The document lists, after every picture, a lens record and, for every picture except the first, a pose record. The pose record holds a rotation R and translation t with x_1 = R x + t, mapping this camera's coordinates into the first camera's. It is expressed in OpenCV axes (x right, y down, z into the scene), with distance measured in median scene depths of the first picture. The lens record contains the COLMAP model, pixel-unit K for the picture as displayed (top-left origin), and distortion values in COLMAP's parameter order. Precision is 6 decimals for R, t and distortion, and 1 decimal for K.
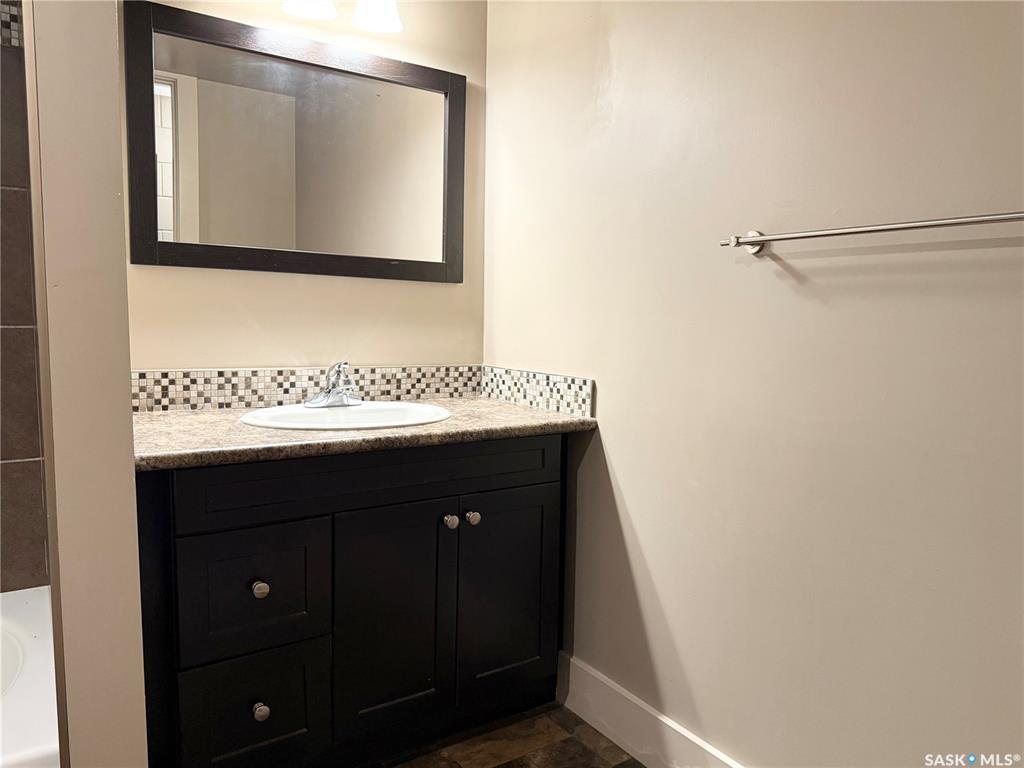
lens RADIAL K [[725.5, 0, 512.0], [0, 725.5, 384.0], [0, 0, 1]] dist [0.086799, -0.119383]
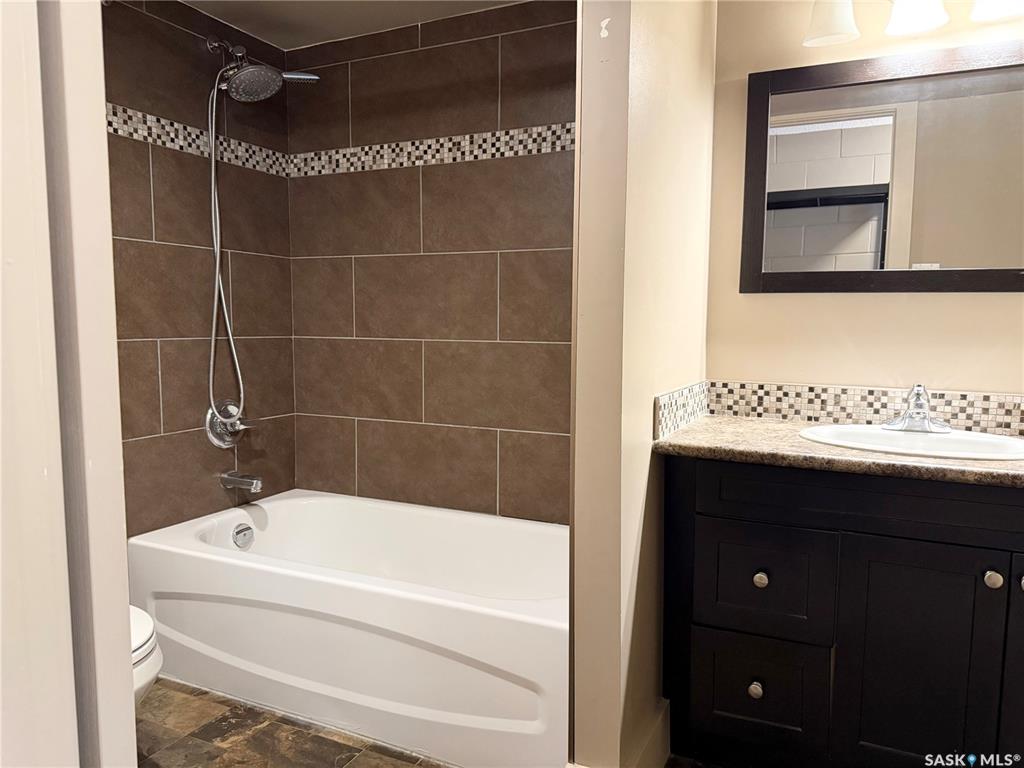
lens RADIAL K [[725.5, 0, 512.0], [0, 725.5, 384.0], [0, 0, 1]] dist [0.086799, -0.119383]
pose [[0.504980, 0.055536, -0.861342, 0.312923], [-0.082025, 0.996499, 0.016161, -0.002936], [0.859225, 0.062490, 0.507768, 0.067994]]
